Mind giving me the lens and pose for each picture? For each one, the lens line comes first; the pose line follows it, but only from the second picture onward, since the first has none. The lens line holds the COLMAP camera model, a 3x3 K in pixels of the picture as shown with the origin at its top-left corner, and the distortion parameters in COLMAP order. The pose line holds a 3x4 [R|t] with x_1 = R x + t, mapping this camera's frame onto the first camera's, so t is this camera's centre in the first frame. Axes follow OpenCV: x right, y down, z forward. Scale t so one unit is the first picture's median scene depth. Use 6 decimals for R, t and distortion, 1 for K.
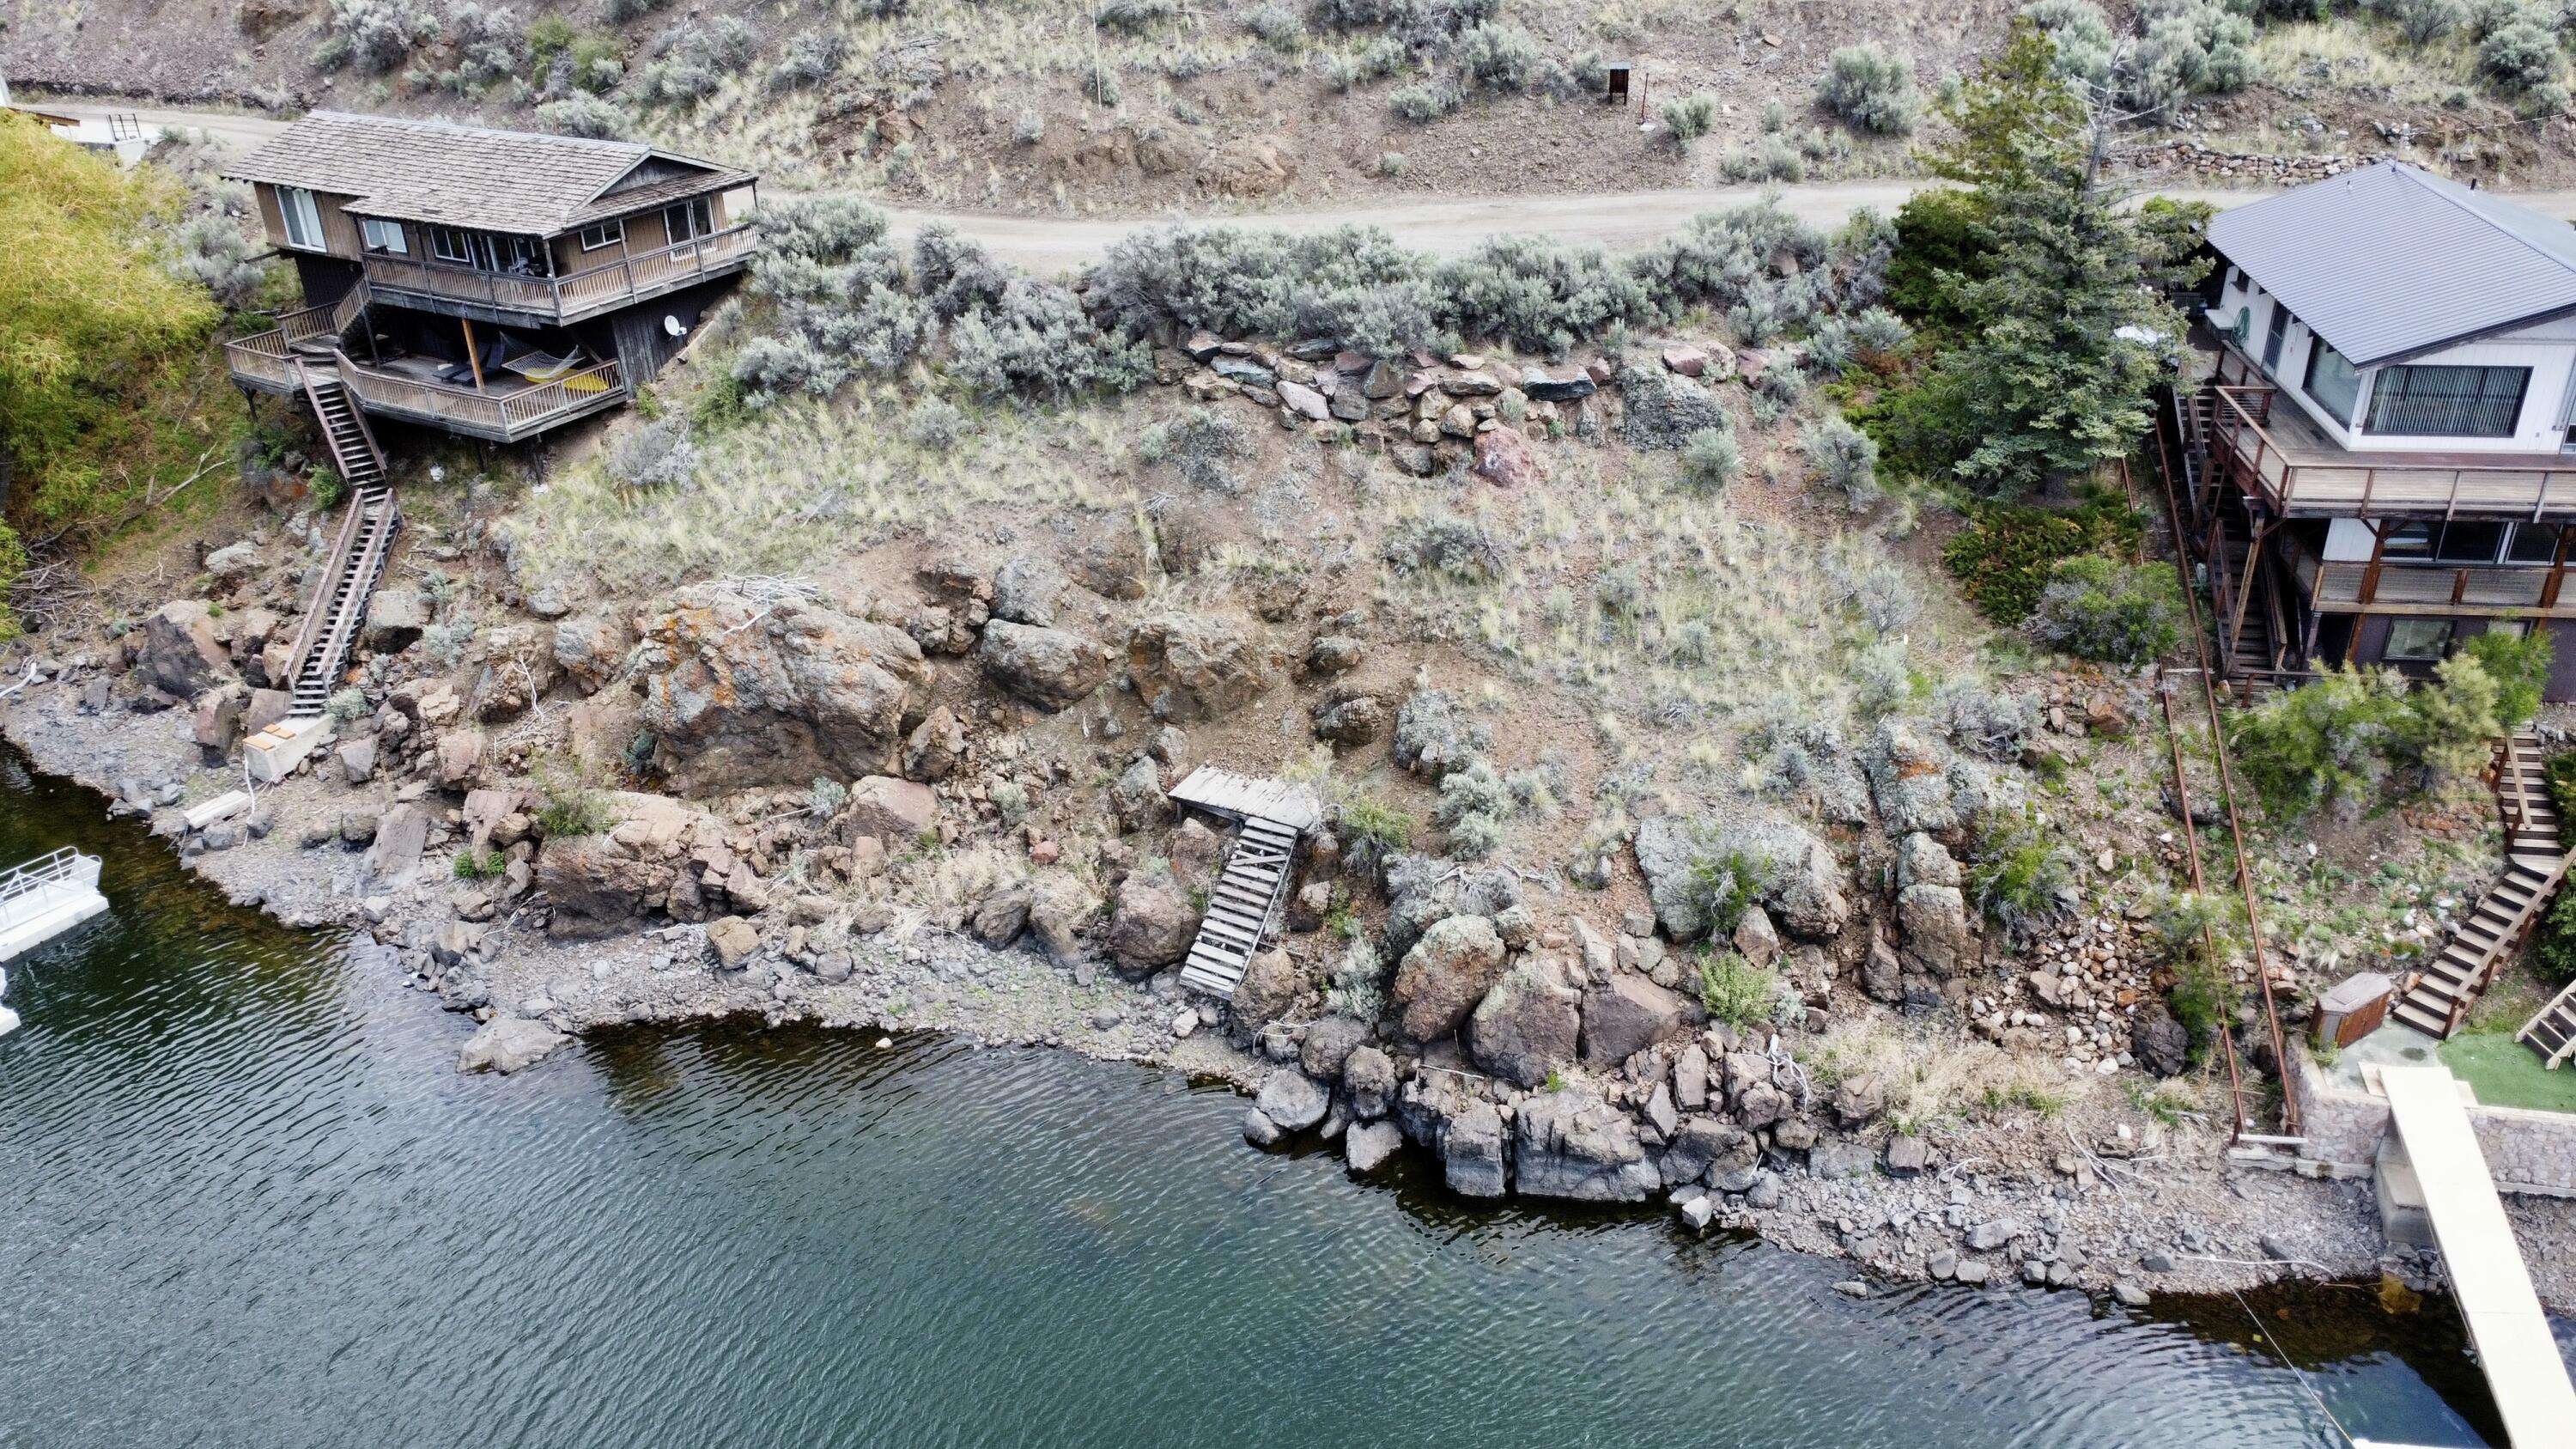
lens RADIAL K [[1922.7, 0, 1284.3], [0, 1922.7, 737.3], [0, 0, 1]] dist [0.005318, -0.002659]
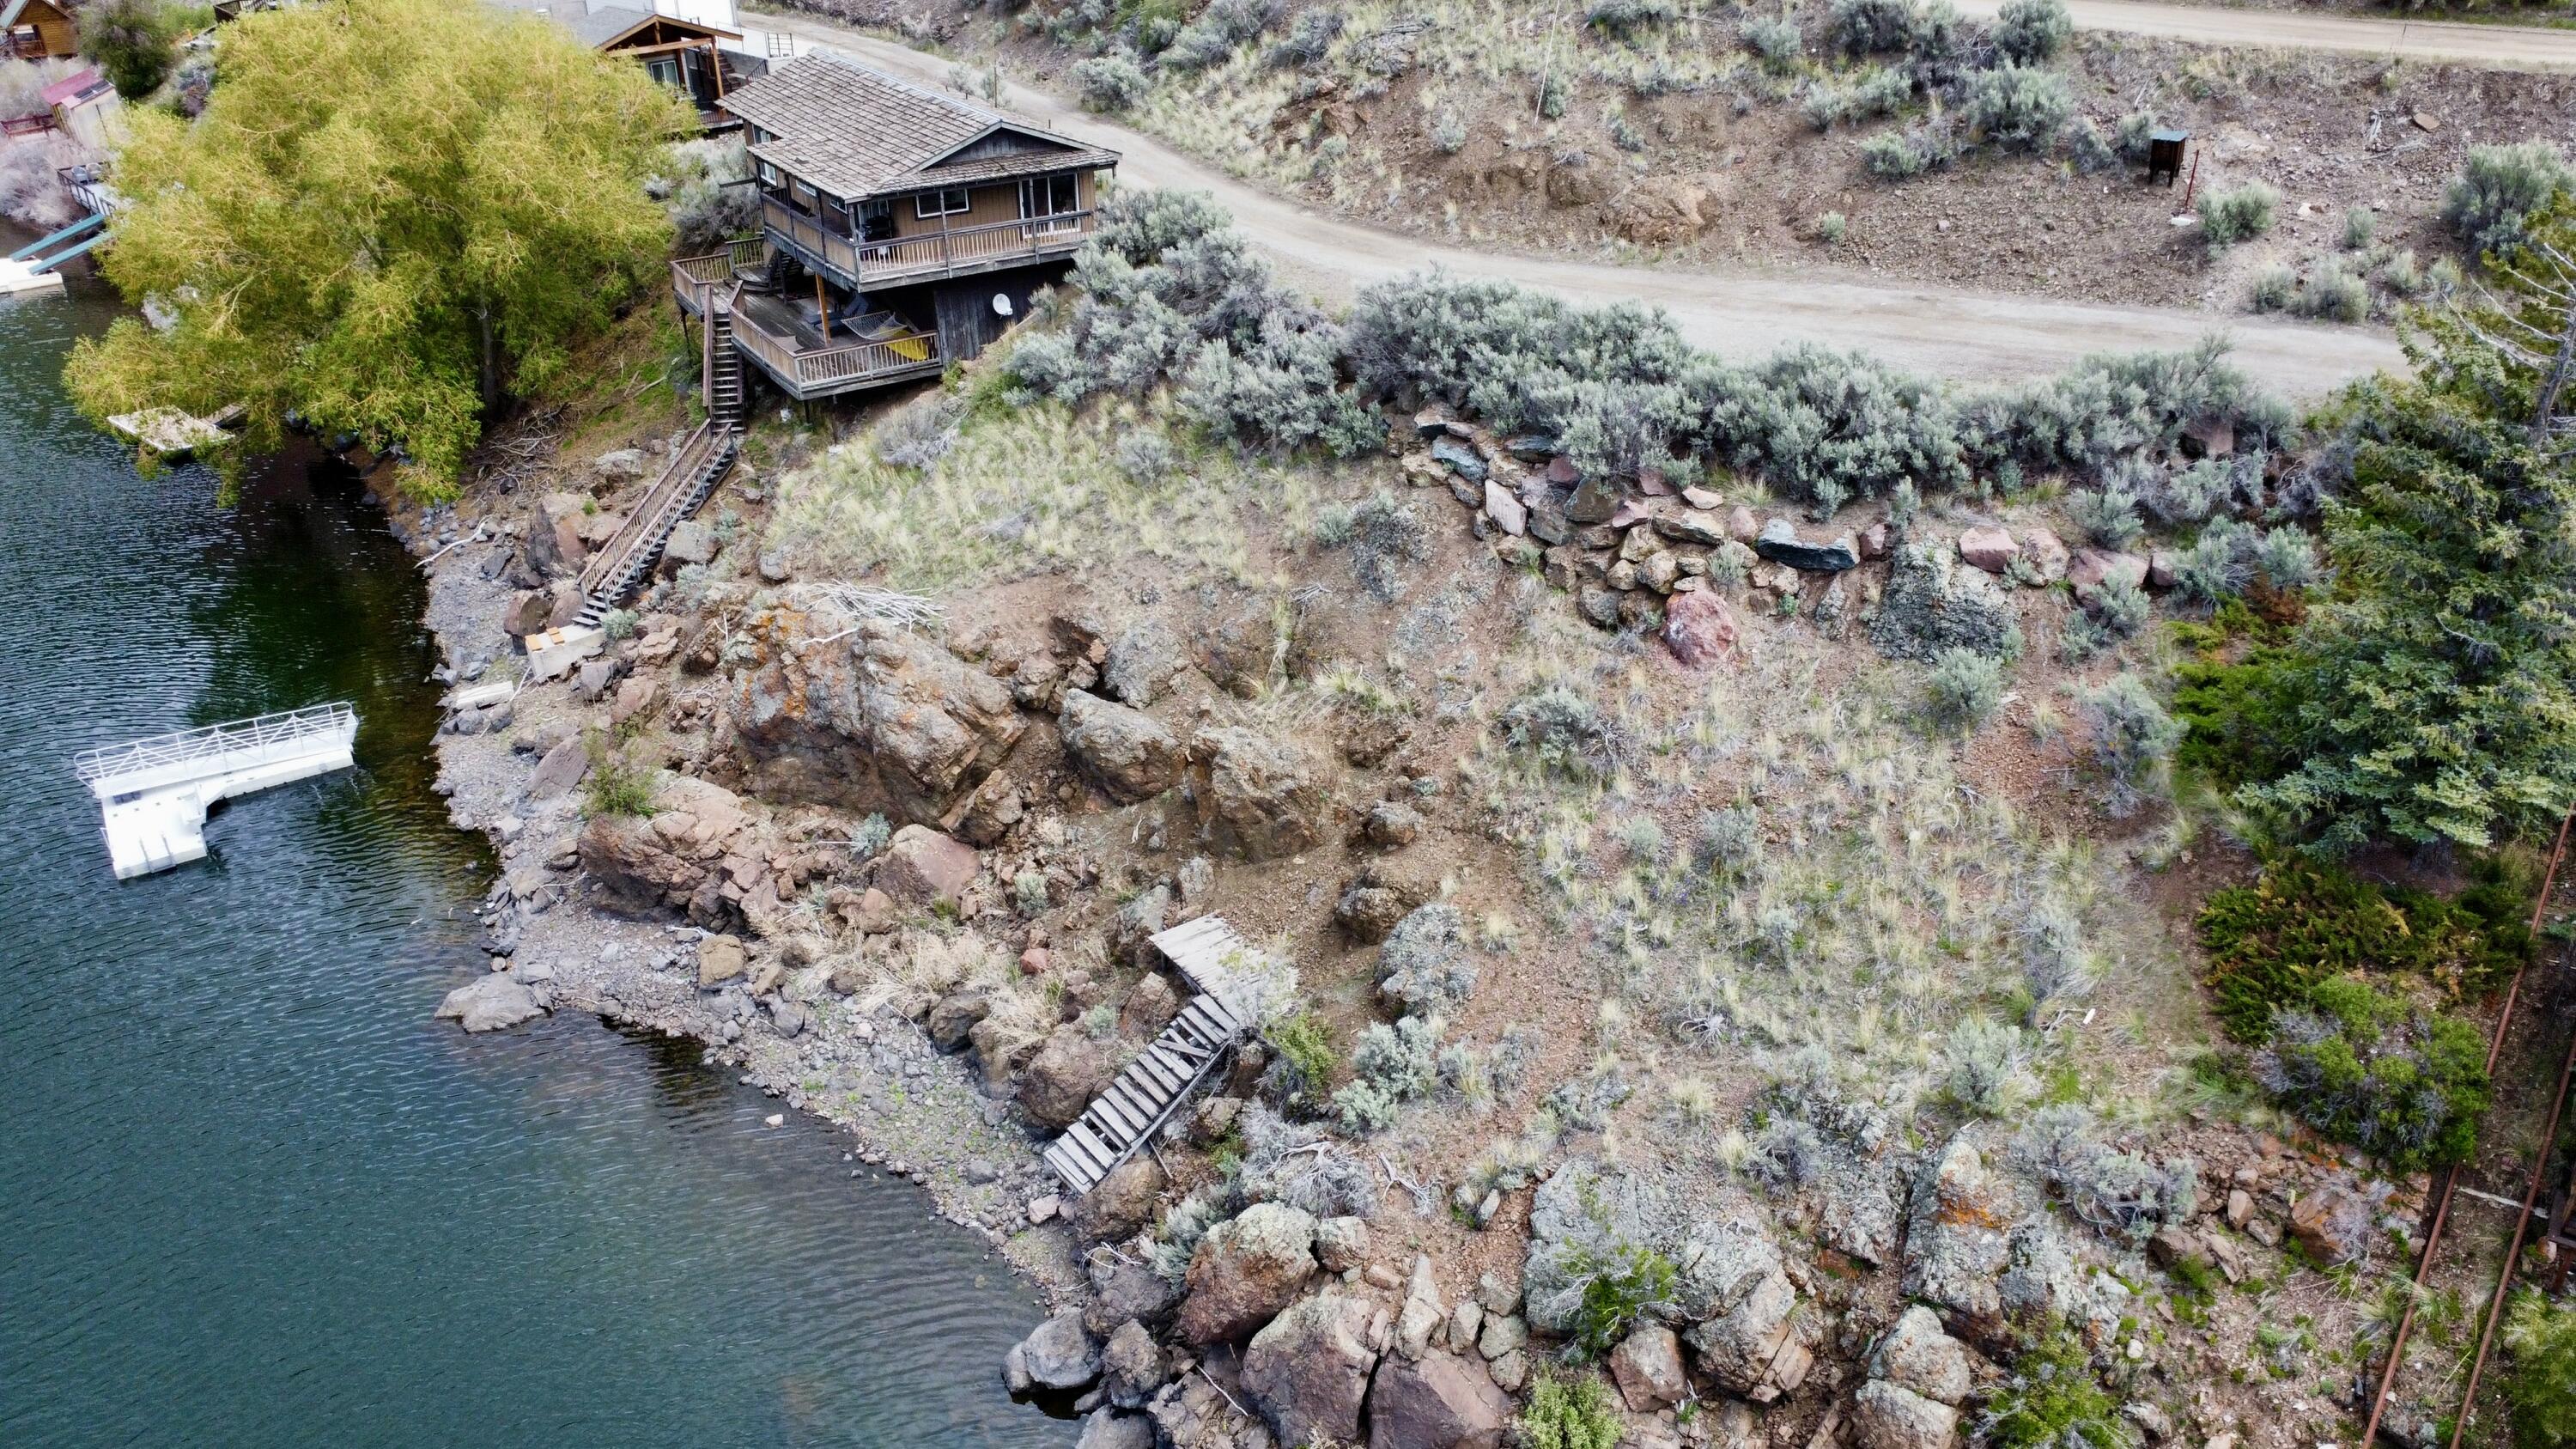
lens RADIAL K [[1922.7, 0, 1284.3], [0, 1922.7, 737.3], [0, 0, 1]] dist [0.005318, -0.002659]
pose [[0.882184, 0.231805, -0.409899, 0.291759], [-0.223429, 0.972277, 0.068975, -0.117031], [0.414524, 0.030735, 0.909519, 0.218317]]
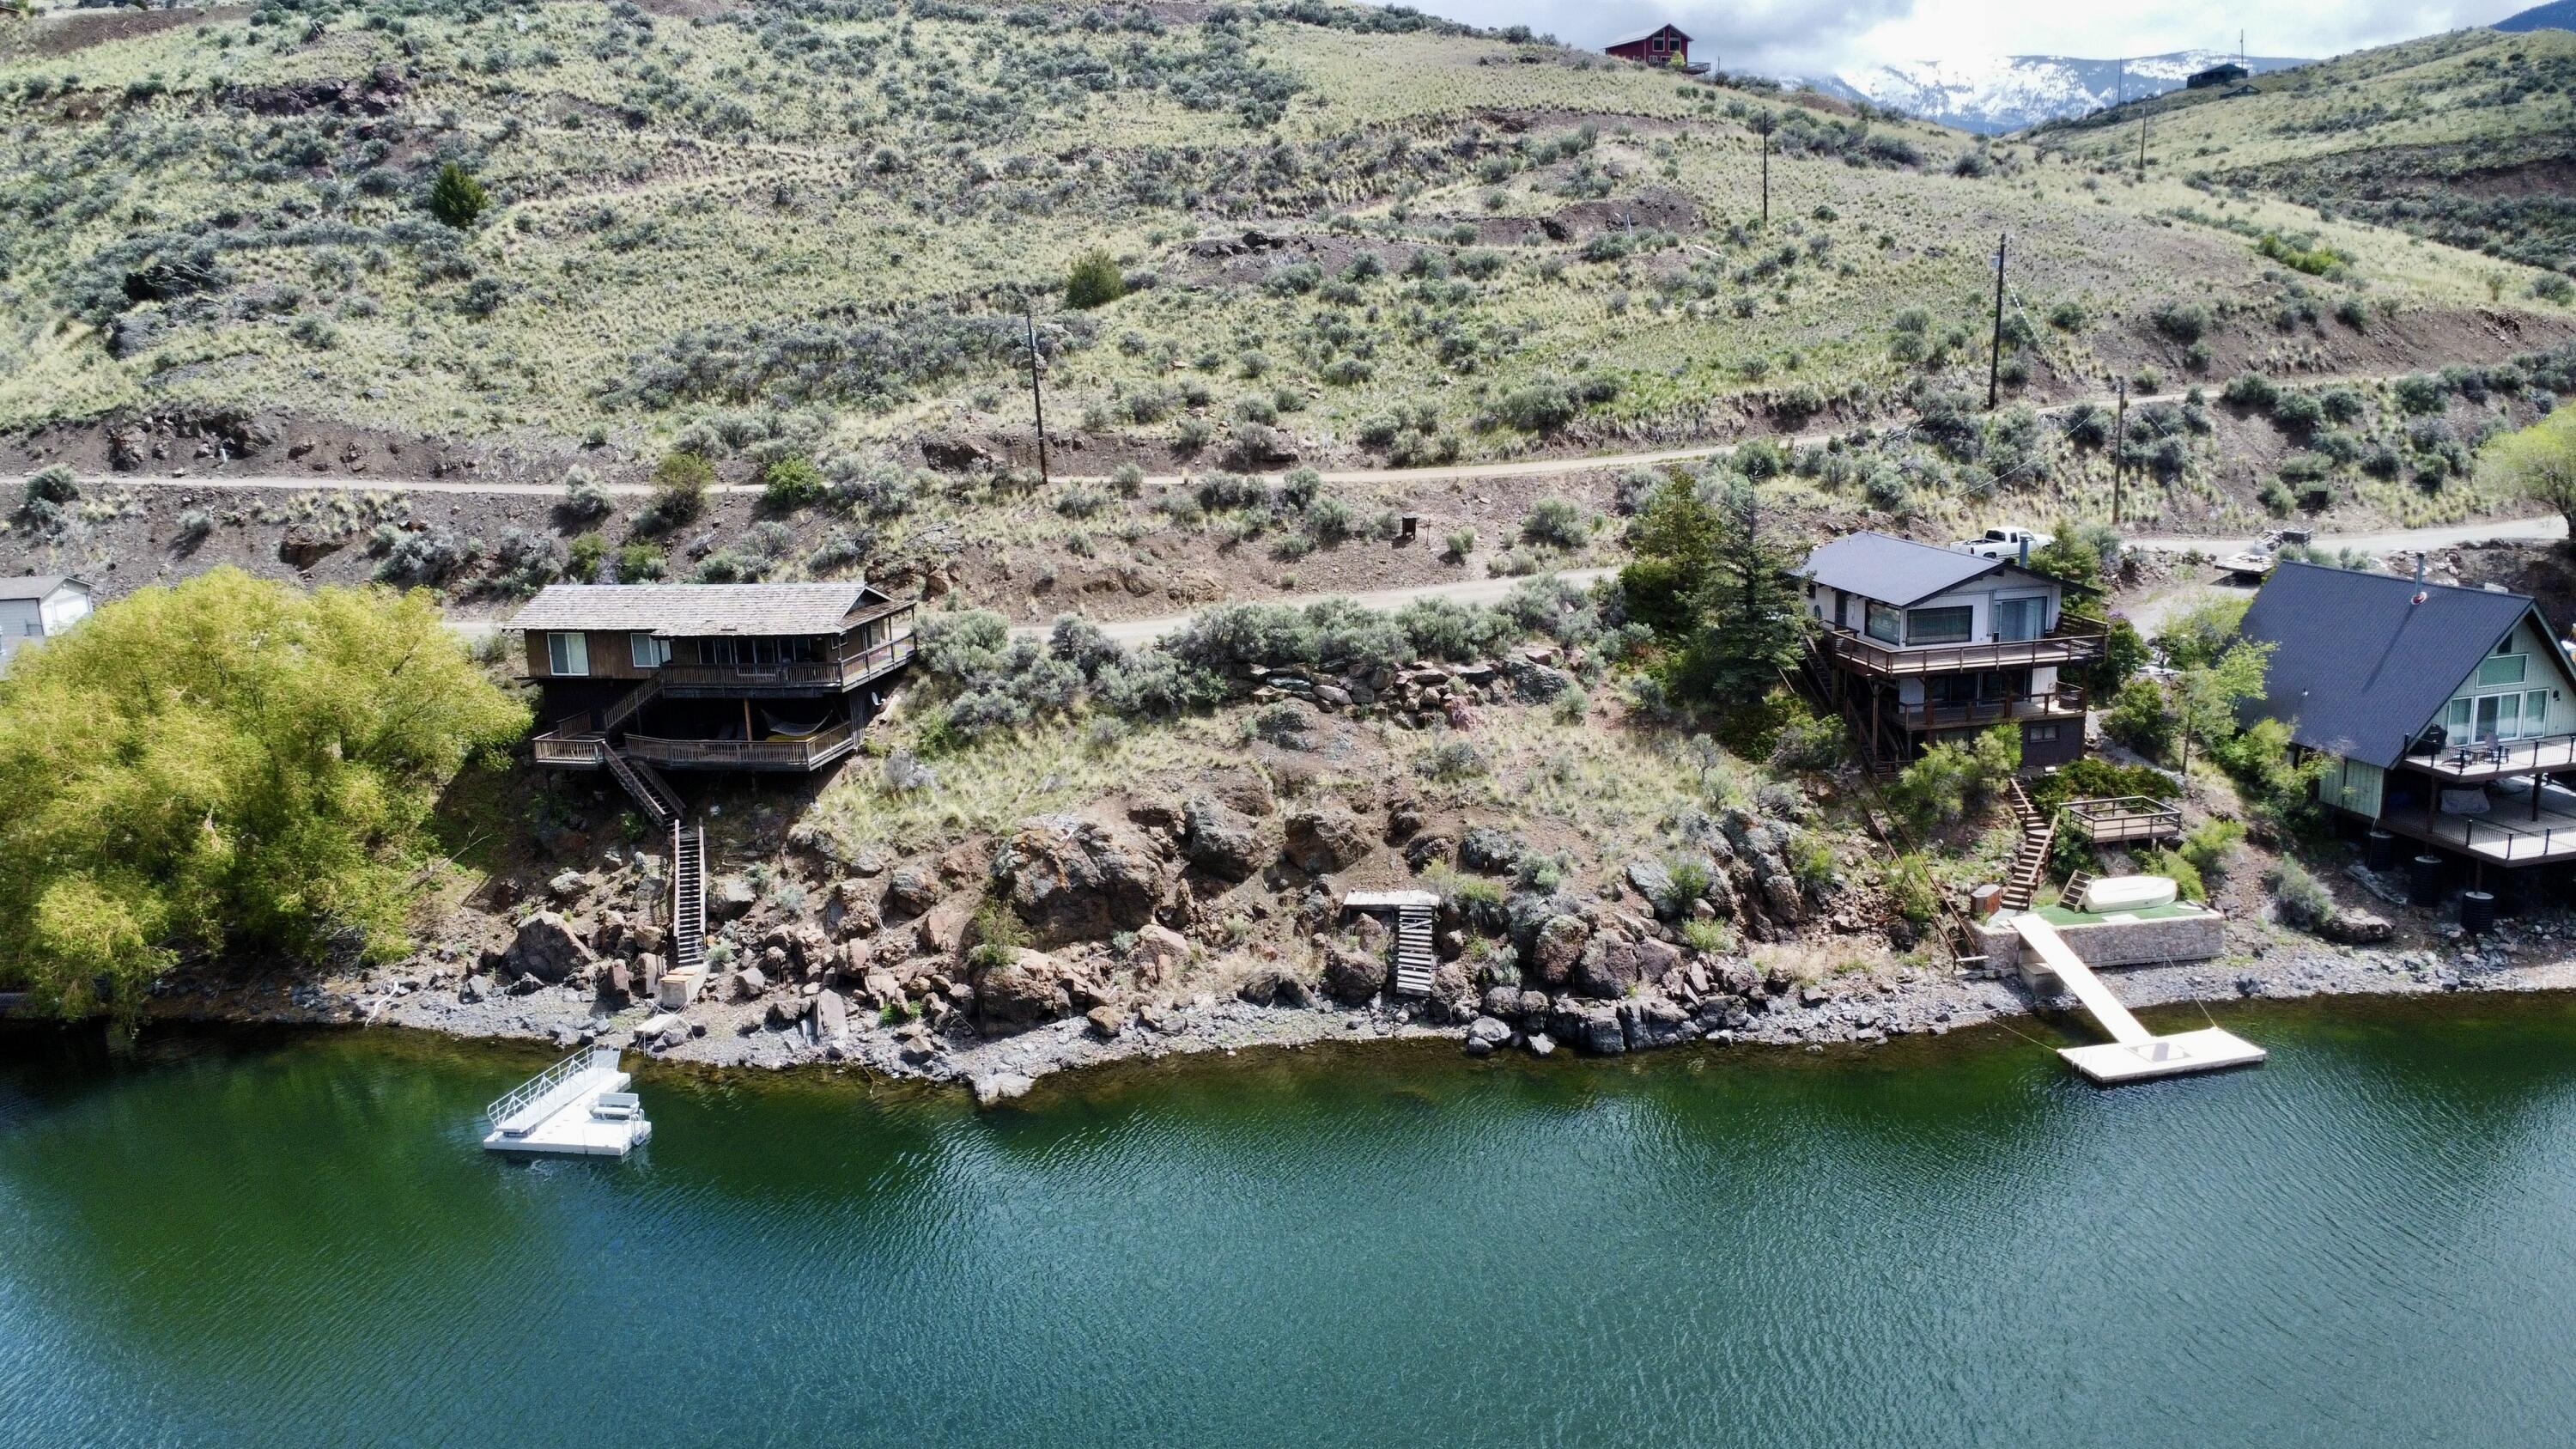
lens RADIAL K [[1922.7, 0, 1284.3], [0, 1922.7, 737.3], [0, 0, 1]] dist [0.005318, -0.002659]
pose [[0.947054, -0.077208, 0.311654, -0.559117], [0.159229, 0.955825, -0.247073, 0.267275], [-0.278810, 0.283615, 0.917511, -0.509066]]
